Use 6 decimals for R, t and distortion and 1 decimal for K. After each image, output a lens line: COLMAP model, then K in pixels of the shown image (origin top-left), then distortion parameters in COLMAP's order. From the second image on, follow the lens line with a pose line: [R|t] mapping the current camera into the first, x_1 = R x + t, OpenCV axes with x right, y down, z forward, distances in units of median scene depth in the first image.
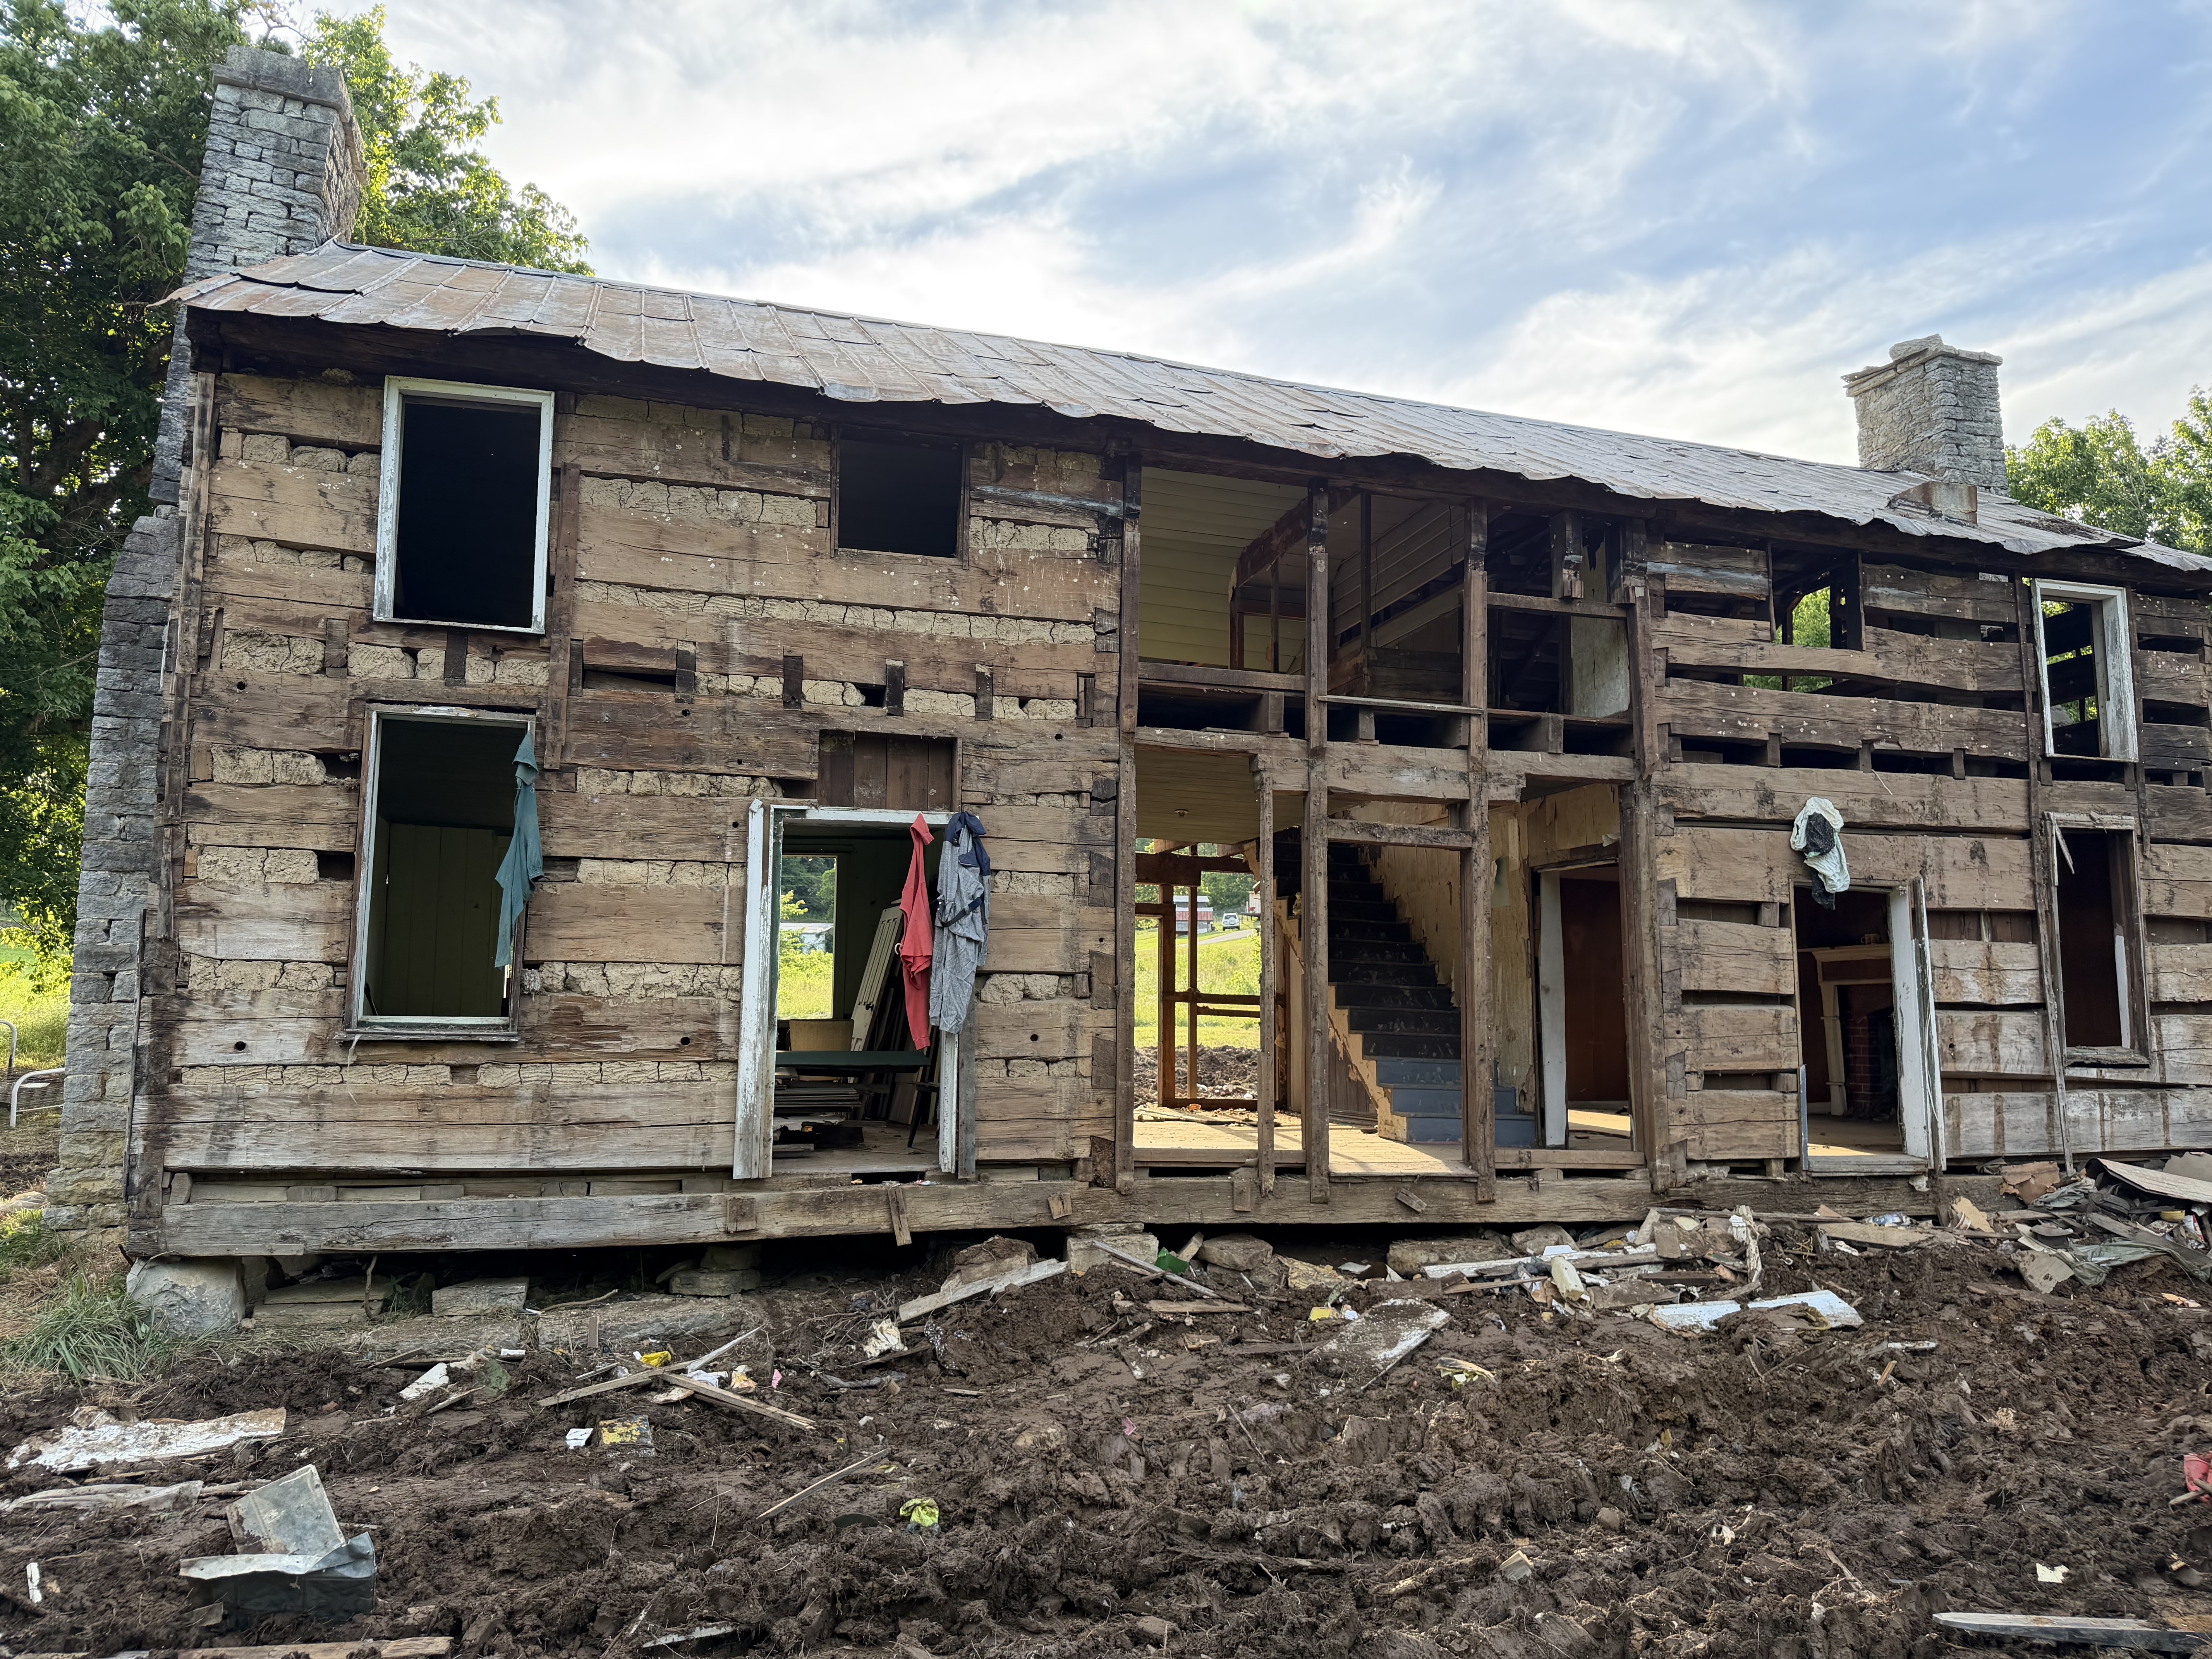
lens RADIAL K [[1560.7, 0, 1112.8], [0, 1560.7, 829.6], [0, 0, 1]] dist [0.051739, -0.071481]
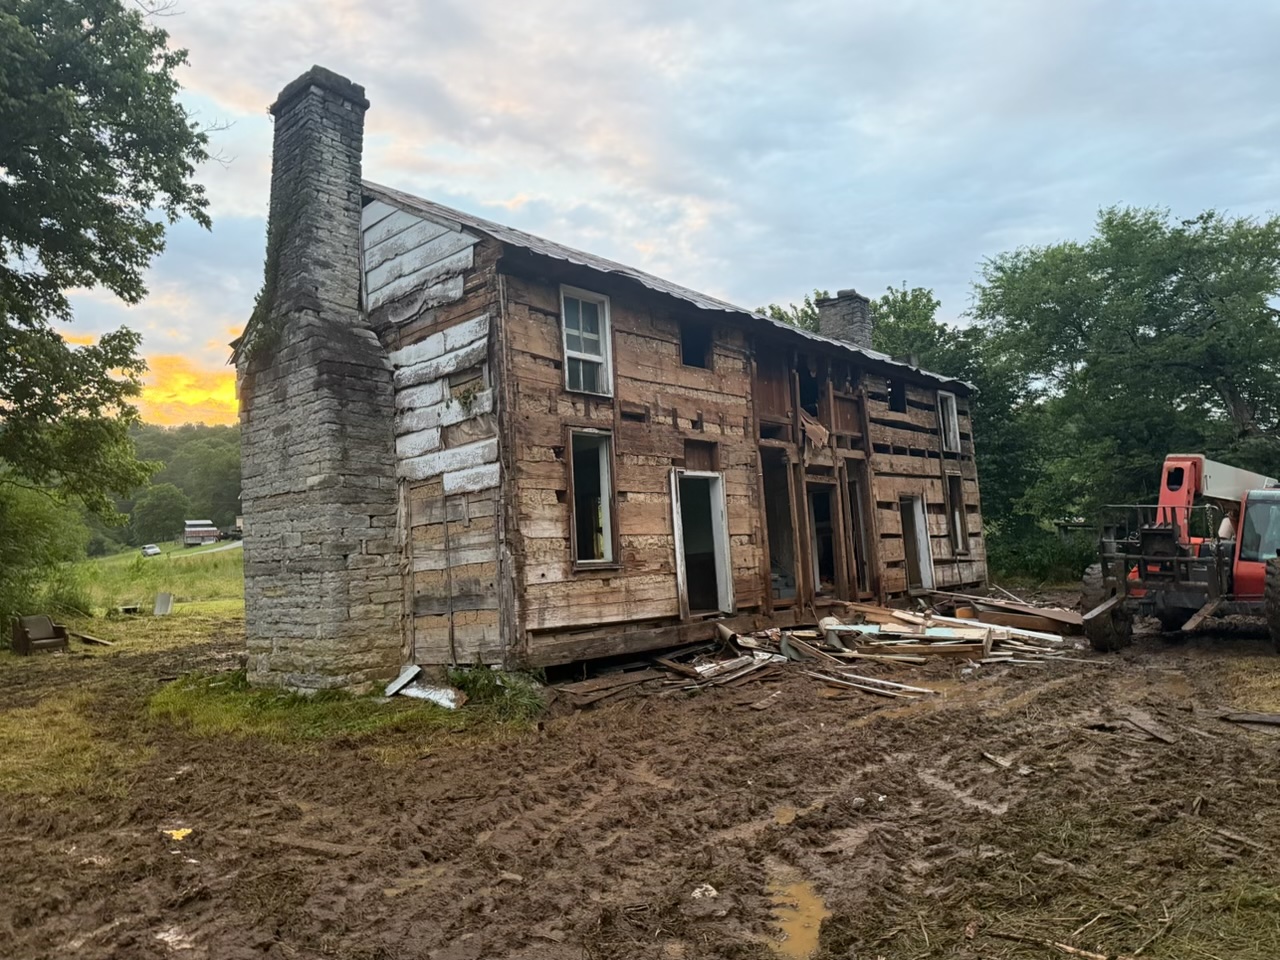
lens RADIAL K [[903.1, 0, 696.8], [0, 903.1, 476.0], [0, 0, 1]] dist [0.051739, -0.071481]
pose [[0.829750, -0.005544, 0.558107, -0.990336], [0.005120, 0.999984, 0.002323, -0.008404], [-0.558112, 0.000930, 0.829765, -0.197778]]
